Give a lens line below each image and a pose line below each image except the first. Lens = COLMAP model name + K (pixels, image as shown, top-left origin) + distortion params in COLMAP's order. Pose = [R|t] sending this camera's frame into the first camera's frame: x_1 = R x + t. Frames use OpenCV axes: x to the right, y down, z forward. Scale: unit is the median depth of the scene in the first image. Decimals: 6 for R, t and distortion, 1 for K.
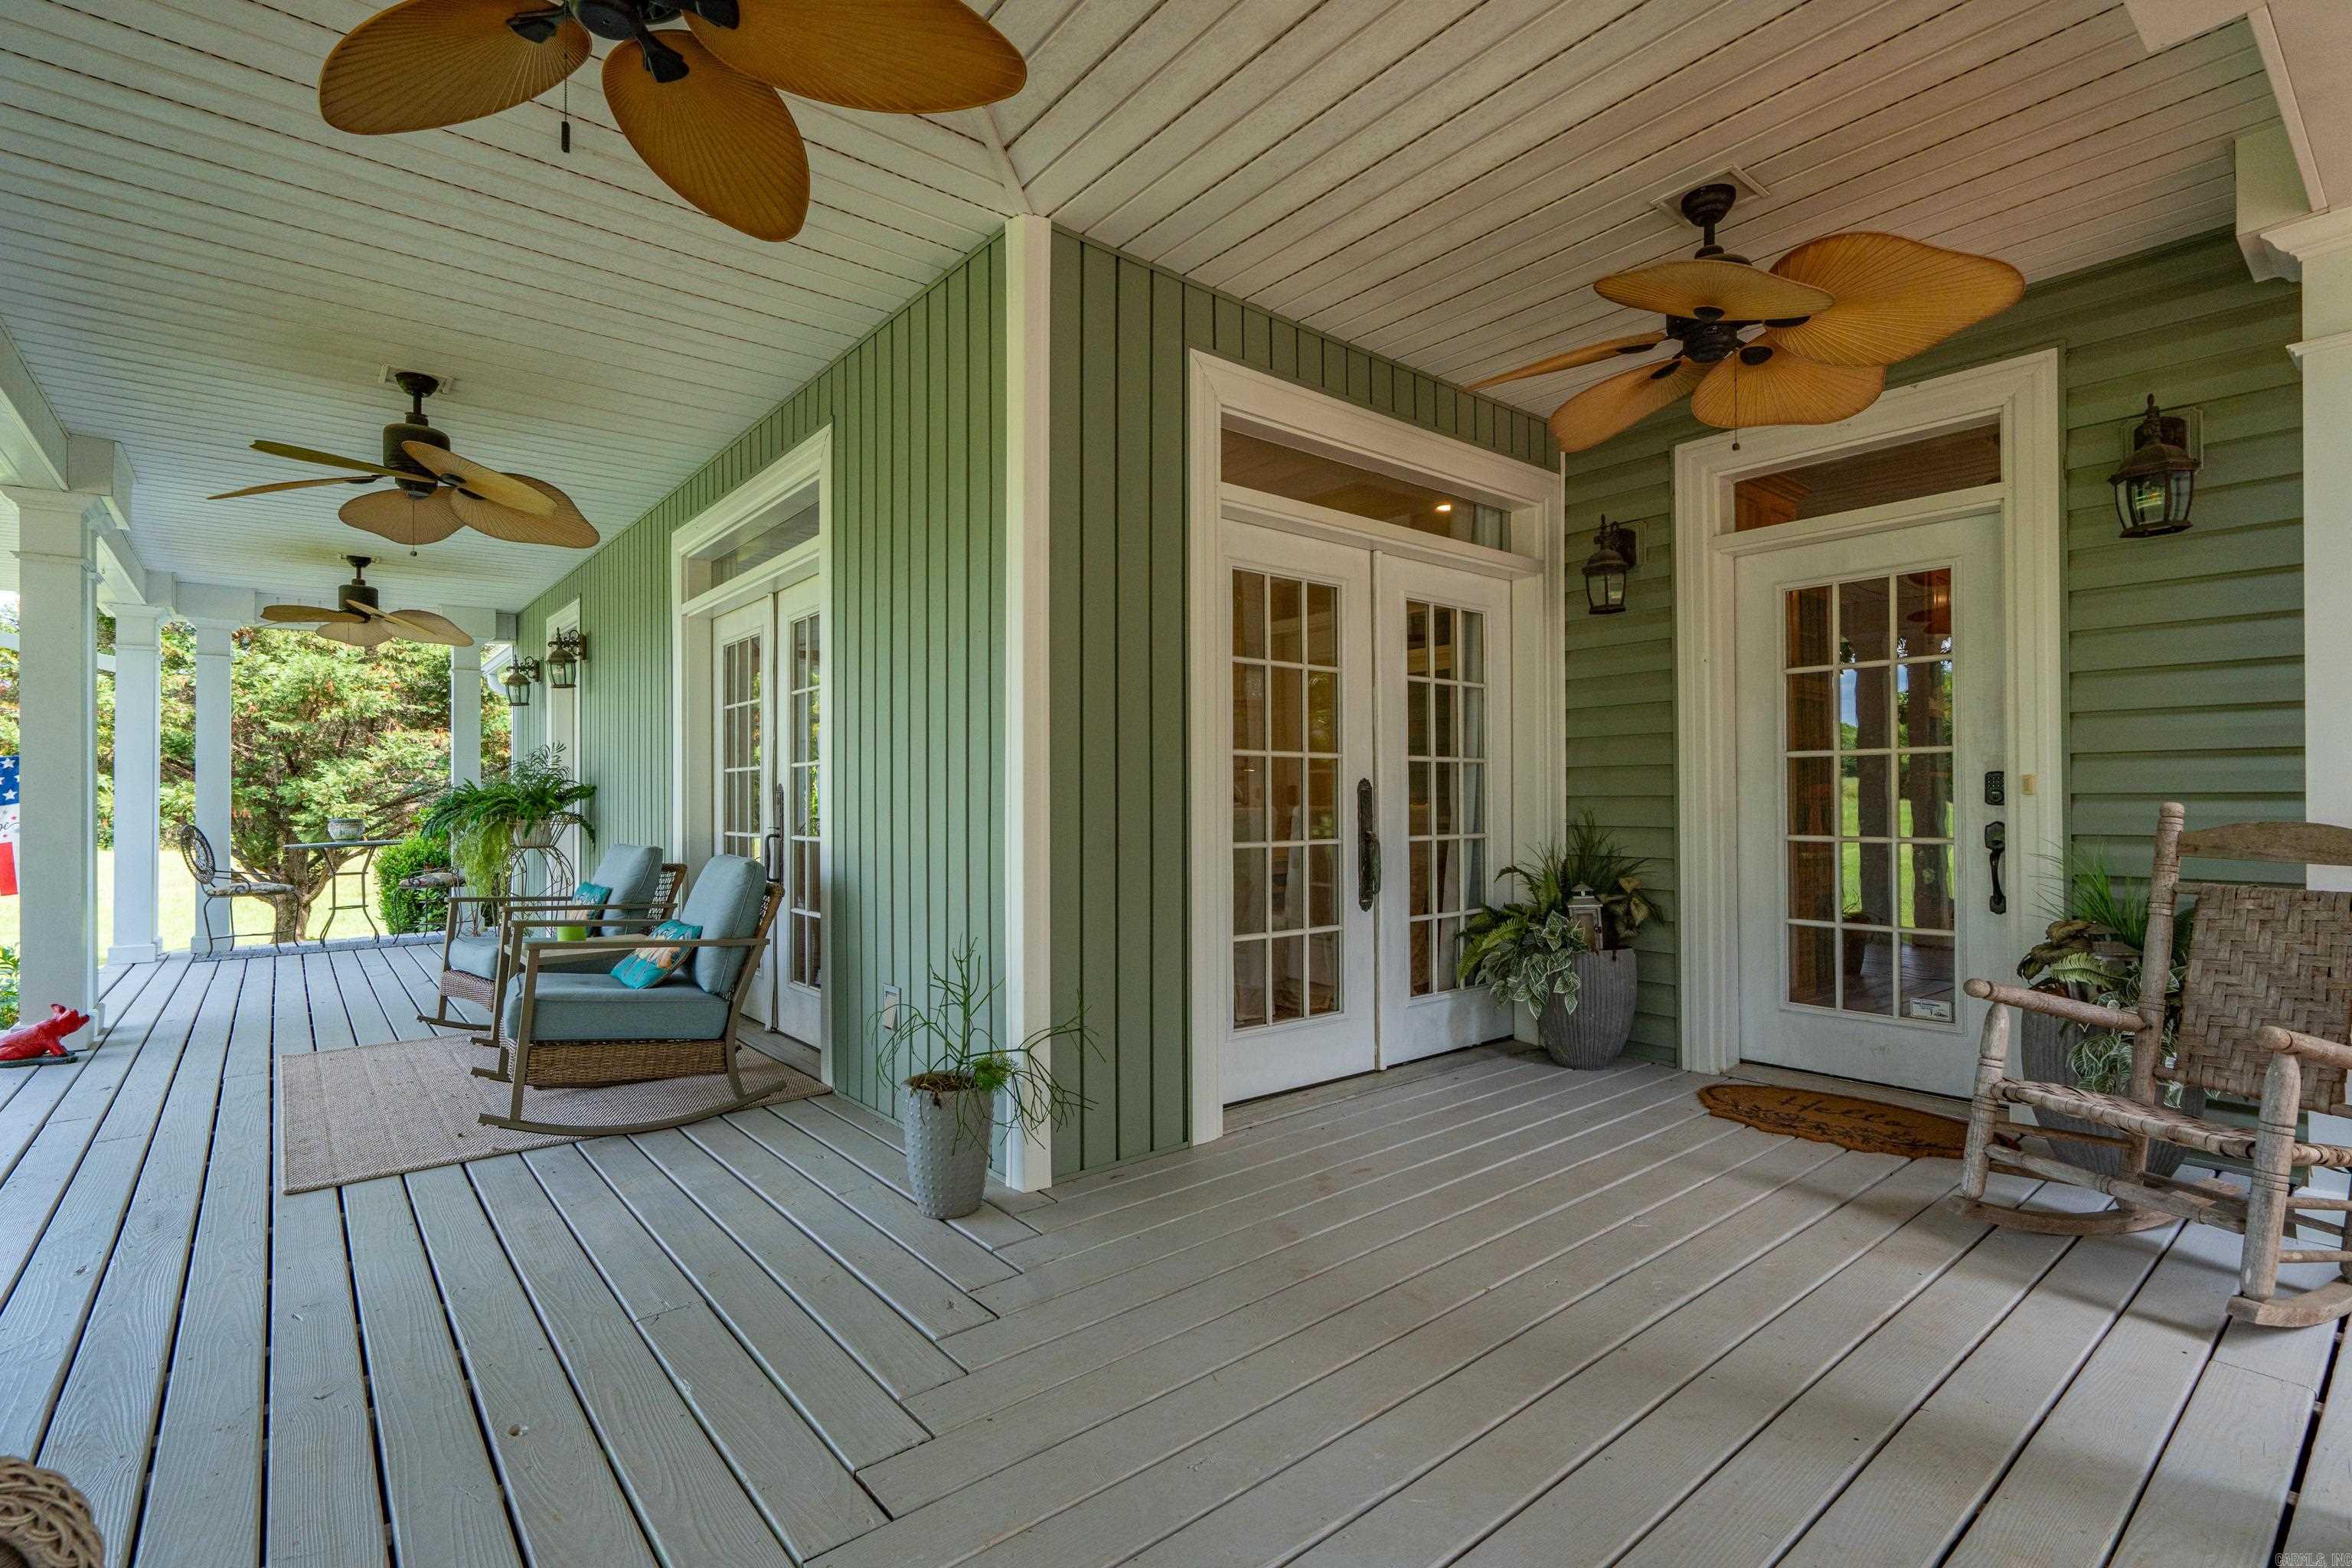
lens RADIAL K [[1090.9, 0, 1179.5], [0, 1090.9, 785.2], [0, 0, 1]] dist [0.002131, 0.000005]
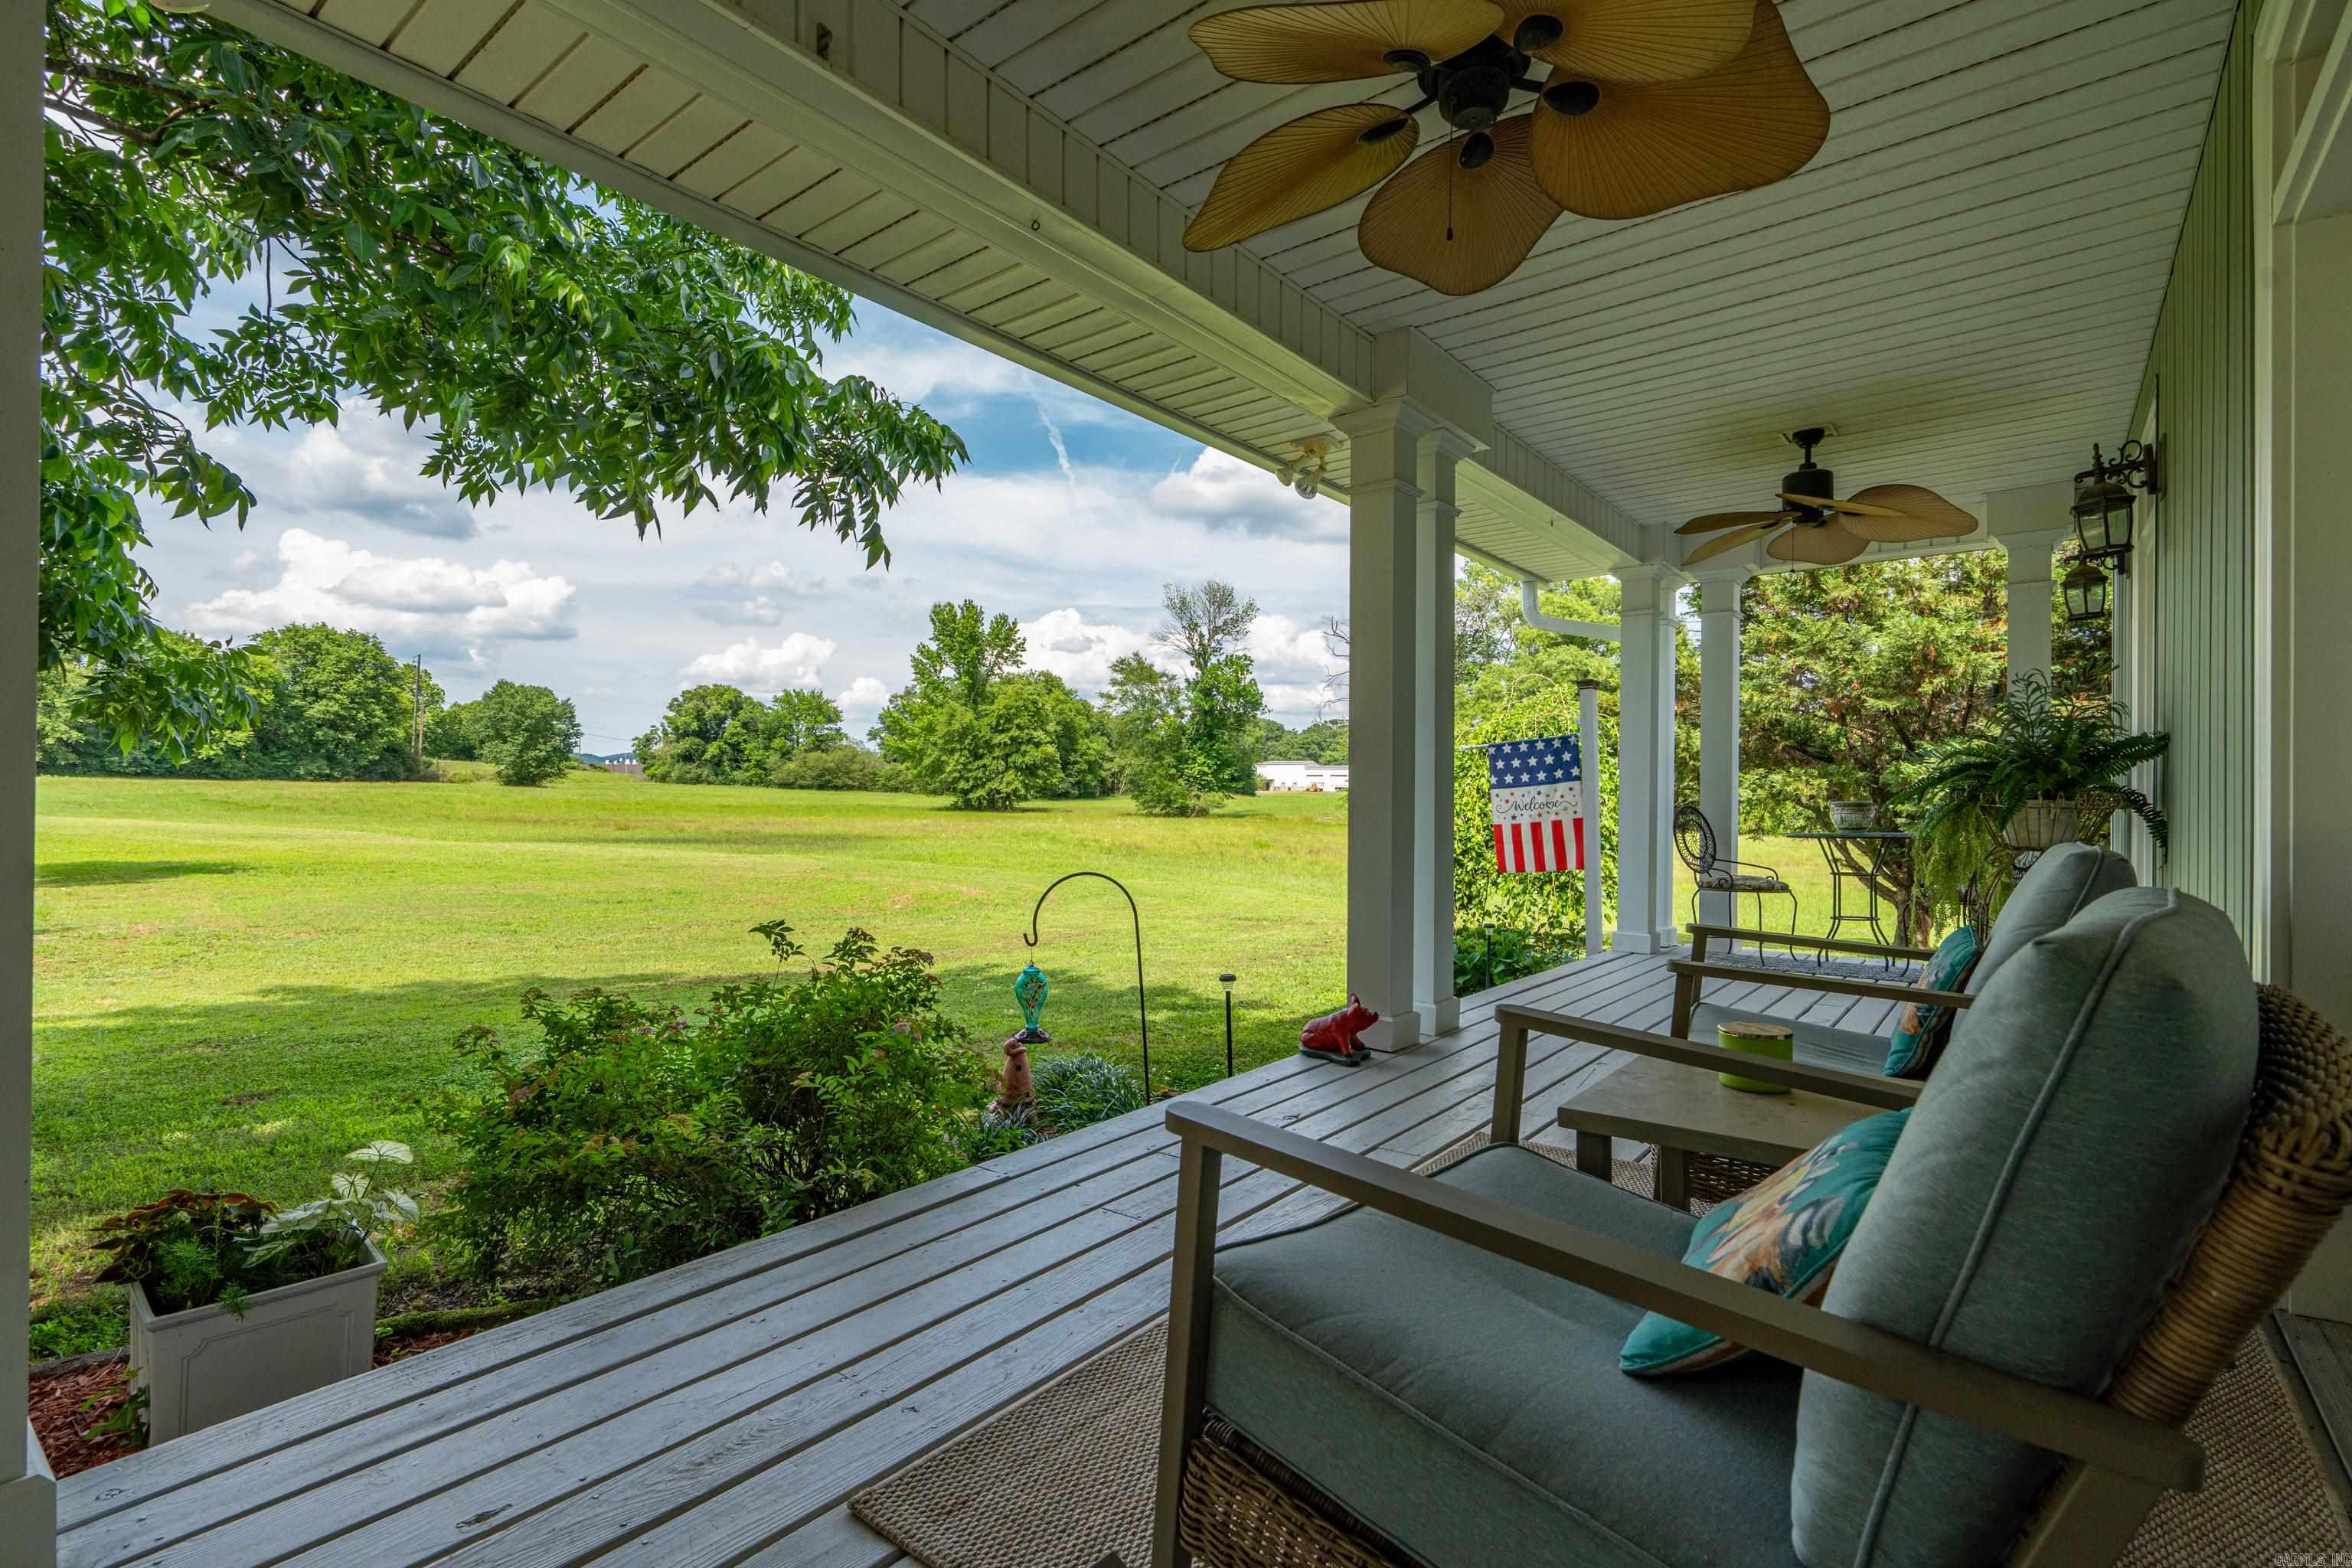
lens RADIAL K [[1090.9, 0, 1183.1], [0, 1090.9, 794.0], [0, 0, 1]] dist [0.002131, 0.000005]
pose [[0.210204, 0.002079, -0.977655, -0.119369], [0.001566, 0.999996, 0.002464, 0.023584], [0.977656, -0.002049, 0.210199, 0.394575]]
